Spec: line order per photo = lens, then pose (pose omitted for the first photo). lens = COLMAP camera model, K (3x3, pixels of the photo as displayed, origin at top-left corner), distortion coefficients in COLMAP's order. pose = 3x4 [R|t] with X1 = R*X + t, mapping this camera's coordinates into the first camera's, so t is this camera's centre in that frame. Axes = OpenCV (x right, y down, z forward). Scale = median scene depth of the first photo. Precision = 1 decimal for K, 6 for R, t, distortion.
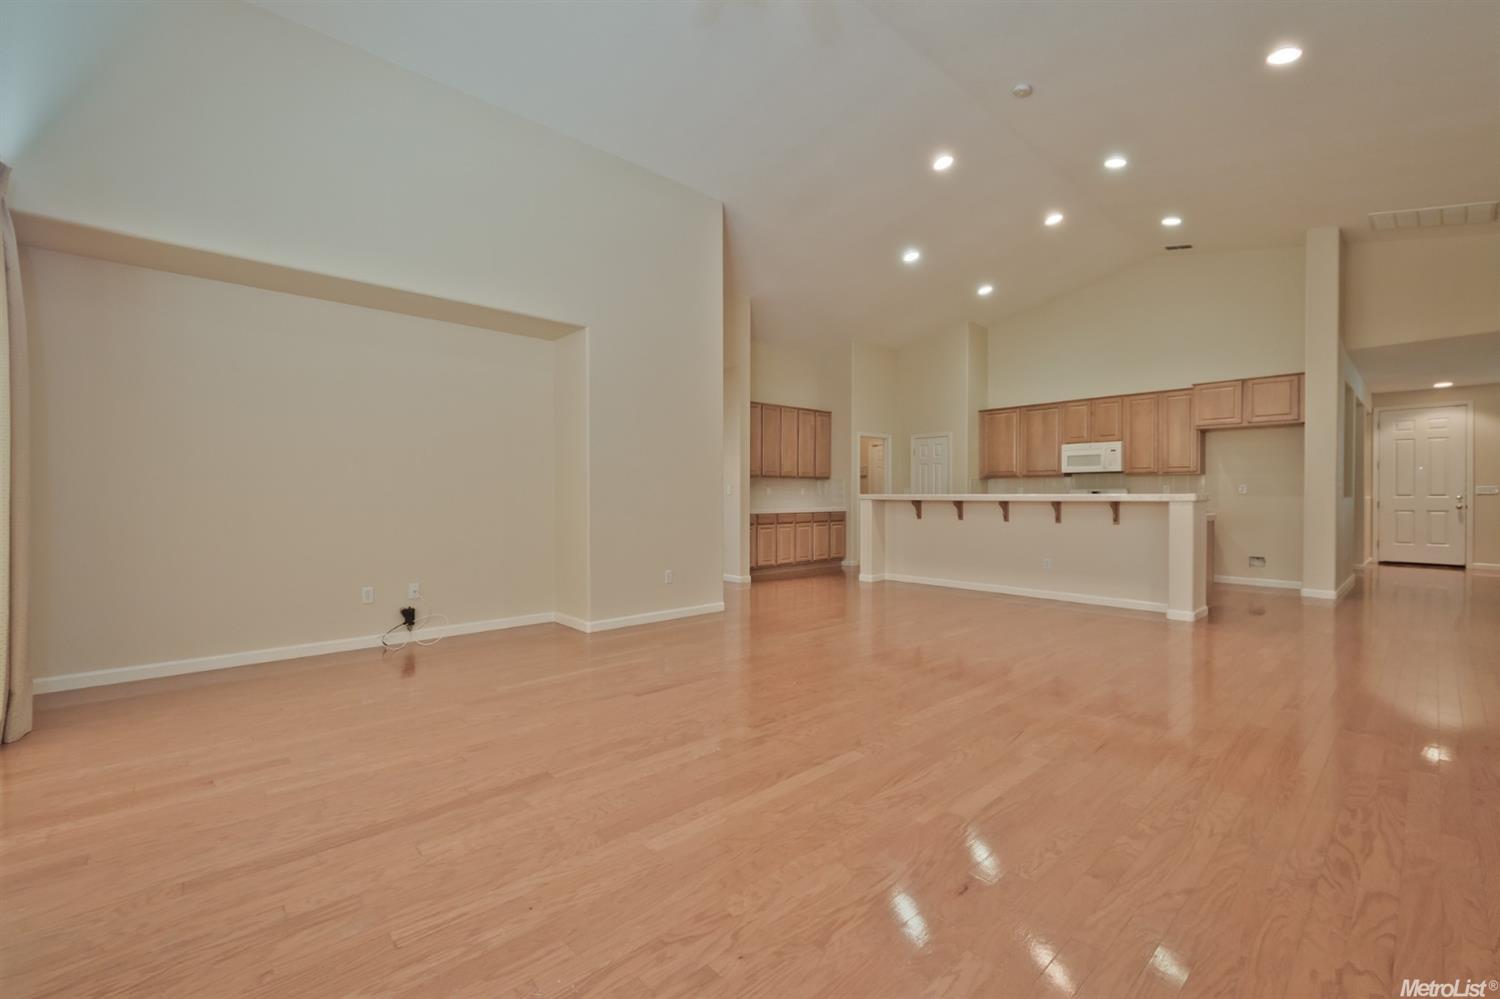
lens RADIAL K [[622.4, 0, 745.1], [0, 622.4, 501.2], [0, 0, 1]] dist [0.003917, 0.000613]
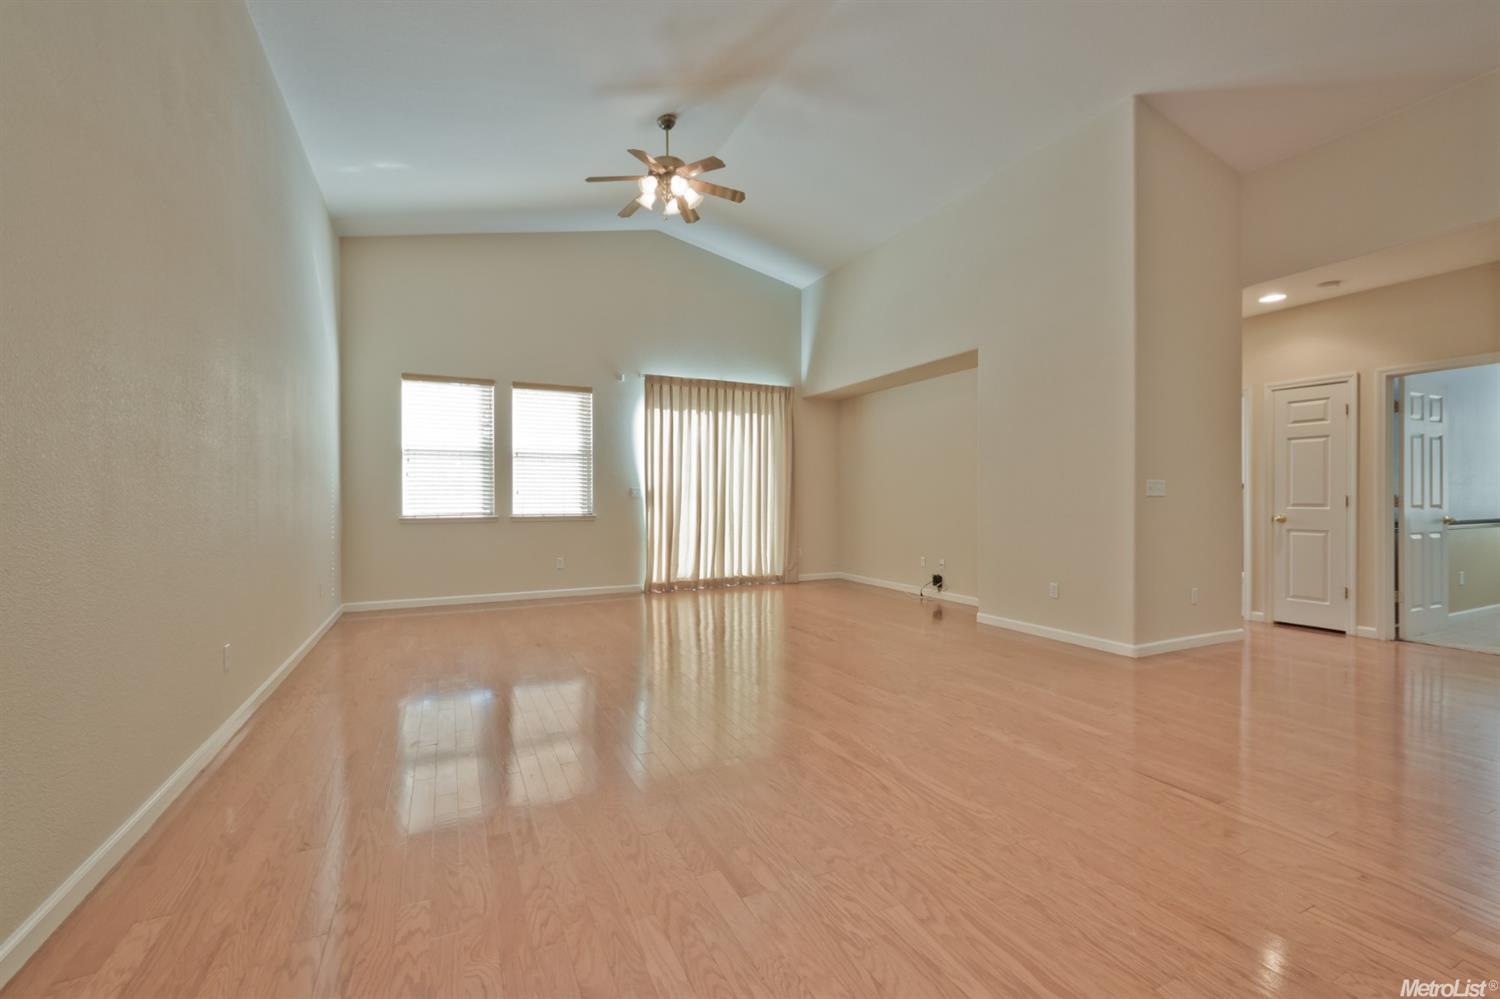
lens RADIAL K [[622.4, 0, 755.2], [0, 622.4, 502.3], [0, 0, 1]] dist [0.003917, 0.000613]
pose [[-0.274936, 0.002698, -0.961459, 0.536325], [-0.009691, 0.999937, 0.005577, -0.002366], [0.961414, 0.010851, -0.274893, 0.533891]]
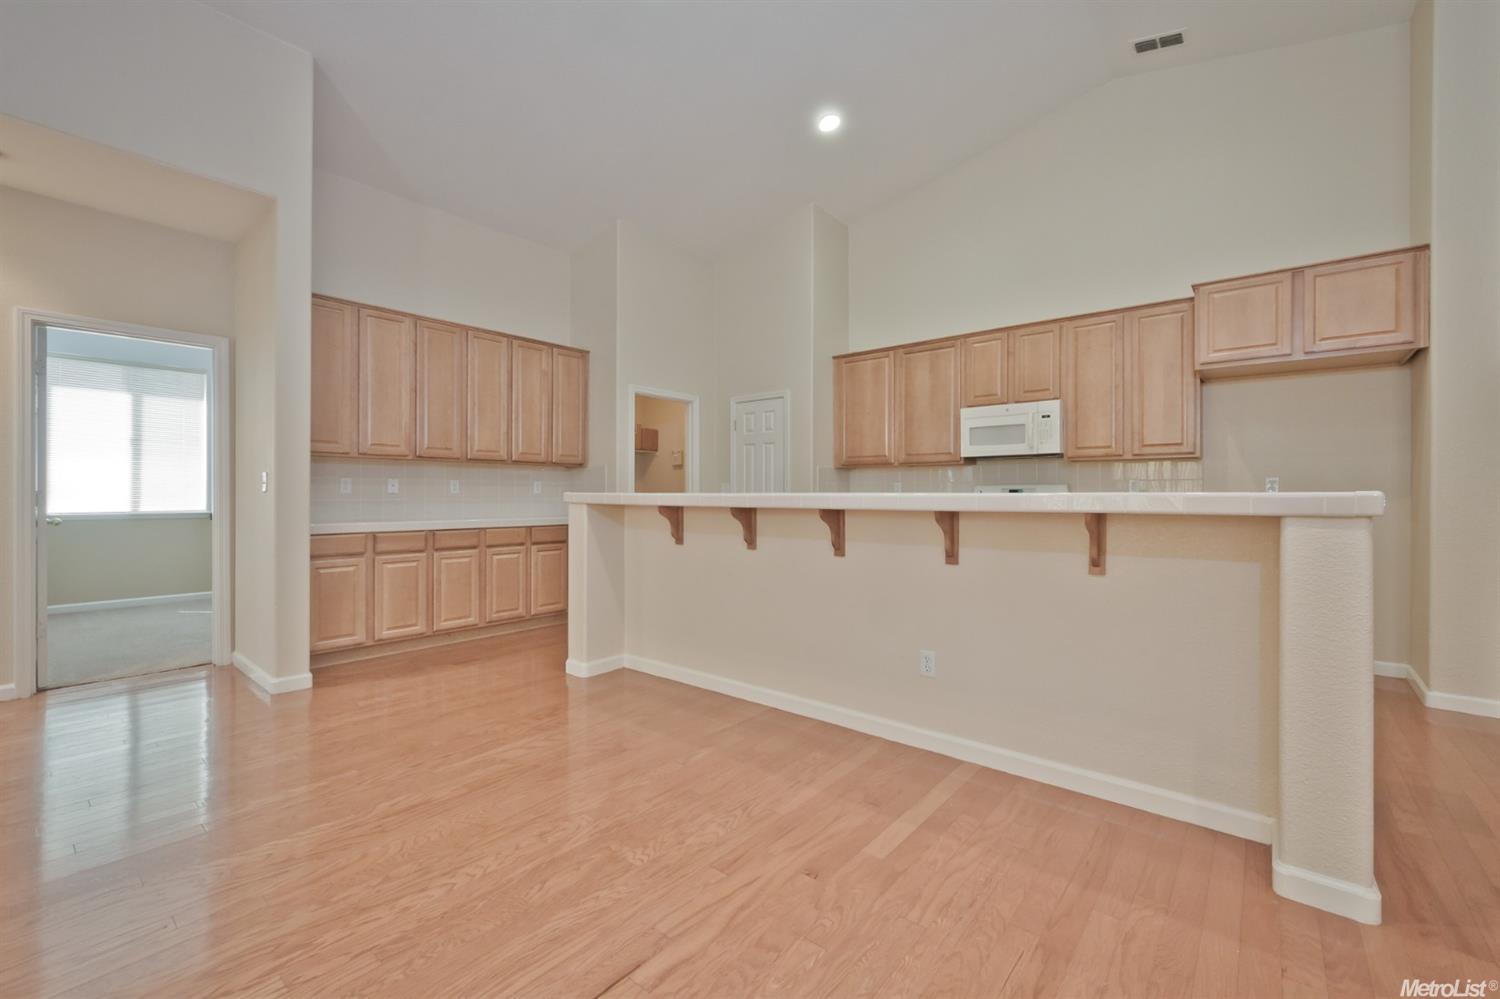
lens RADIAL K [[622.4, 0, 754.3], [0, 622.4, 488.7], [0, 0, 1]] dist [0.003917, 0.000613]
pose [[0.989238, 0.004914, 0.146236, 0.238670], [-0.001969, 0.999792, -0.020278, -0.004329], [-0.146305, 0.019771, 0.989042, 0.466438]]
